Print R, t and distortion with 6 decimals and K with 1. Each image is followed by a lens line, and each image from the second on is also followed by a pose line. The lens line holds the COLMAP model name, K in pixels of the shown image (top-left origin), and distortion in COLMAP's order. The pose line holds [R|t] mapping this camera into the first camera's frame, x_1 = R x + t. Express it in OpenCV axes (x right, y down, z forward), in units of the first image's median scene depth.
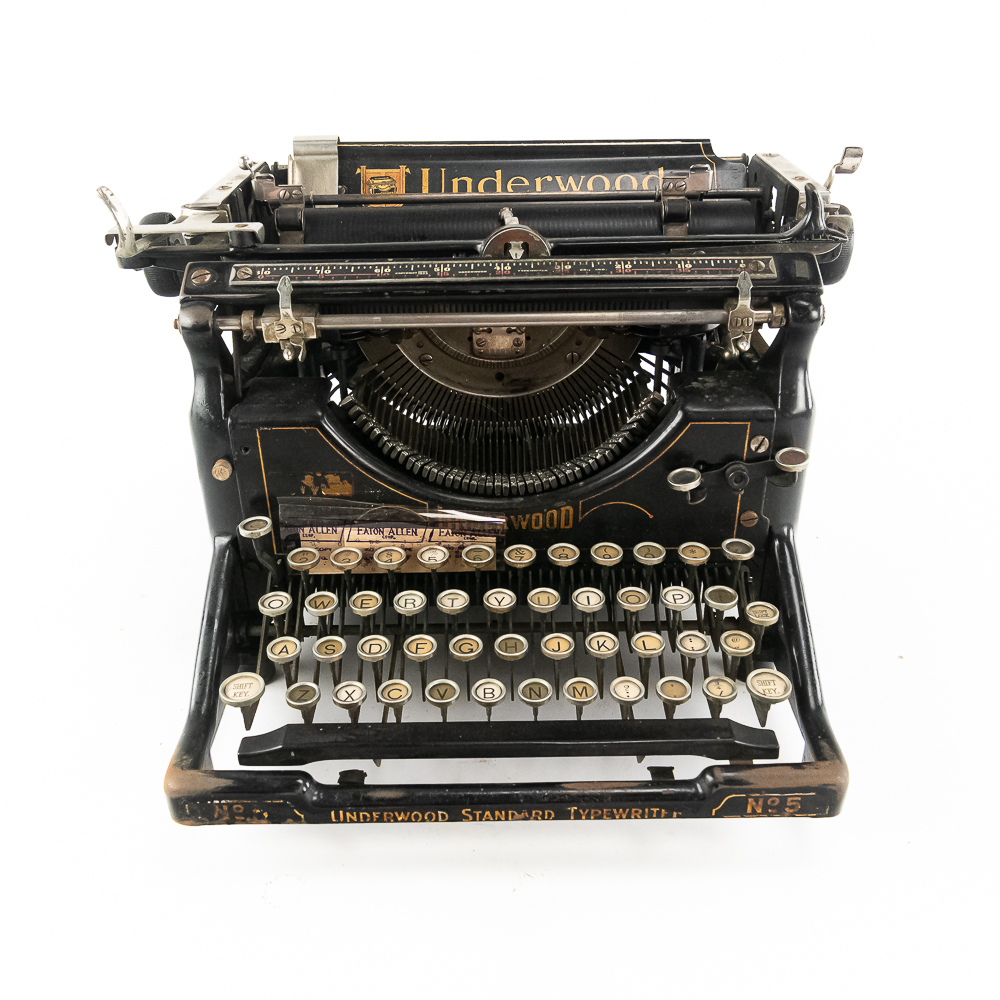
lens RADIAL K [[980.3, 0, 500.0], [0, 980.3, 500.0], [0, 0, 1]] dist [0.011783, 0.014727]
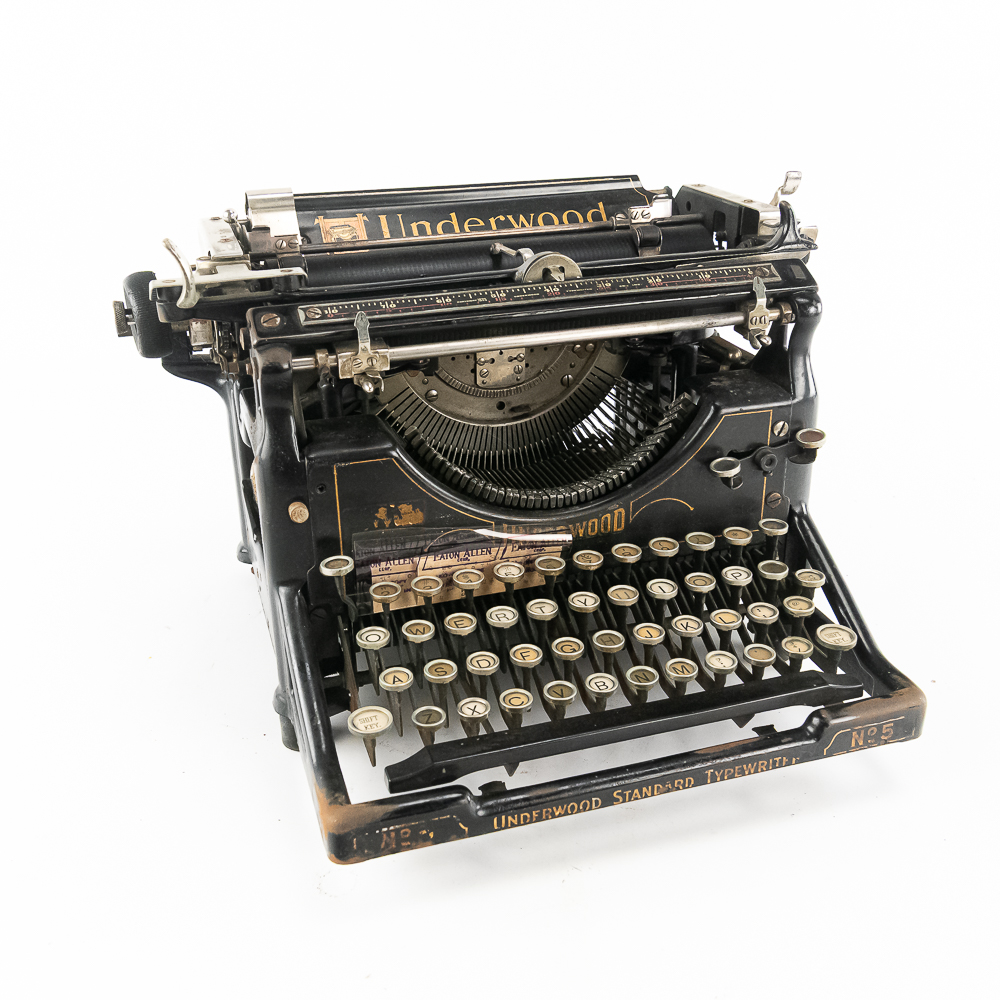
lens RADIAL K [[1141.7, 0, 500.0], [0, 1141.7, 500.0], [0, 0, 1]] dist [0.023253, 0.007326]
pose [[0.955302, -0.121741, 0.269400, -0.412863], [0.148262, 0.985681, -0.080314, 0.082382], [-0.255765, 0.116666, 0.959674, -0.161565]]
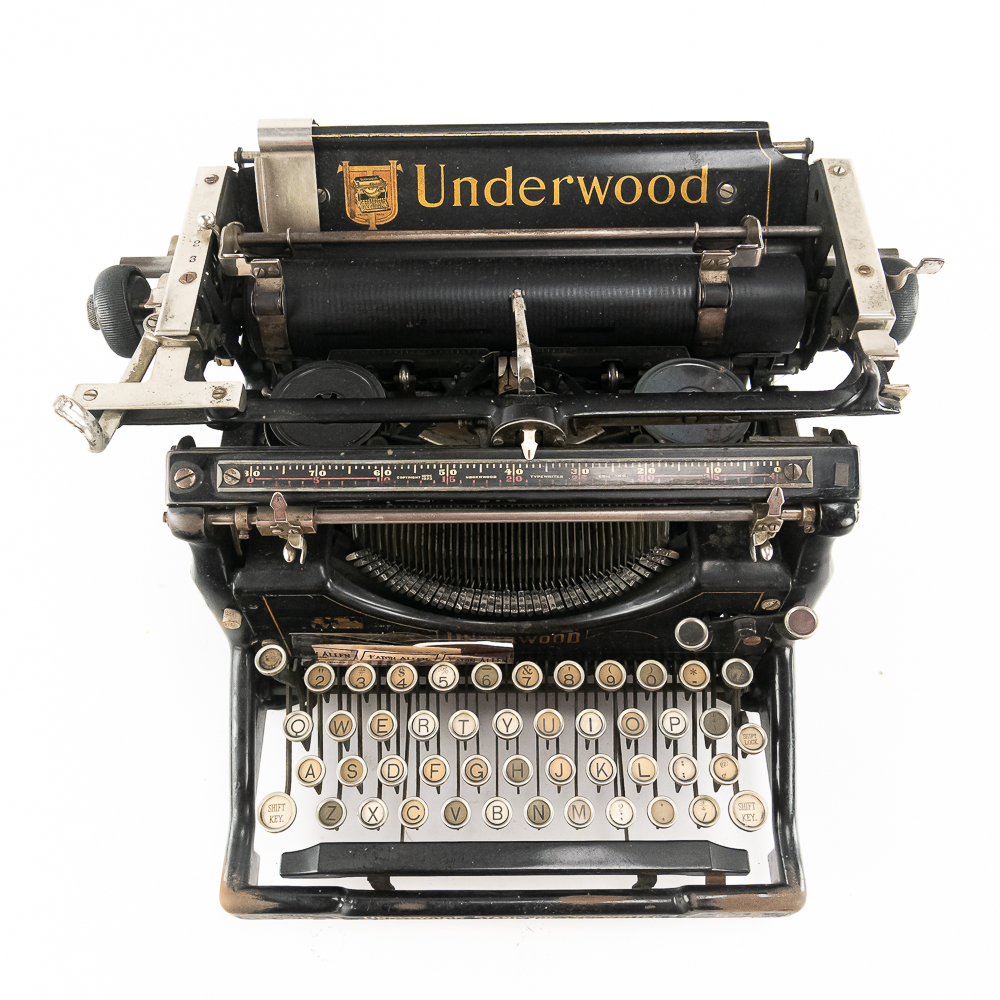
lens RADIAL K [[980.3, 0, 500.0], [0, 980.3, 500.0], [0, 0, 1]] dist [0.011783, 0.014727]
pose [[0.999986, 0.005248, -0.000008, -0.010059], [-0.004614, 0.879956, 0.475032, -0.638430], [0.002500, -0.475026, 0.879968, 0.182472]]
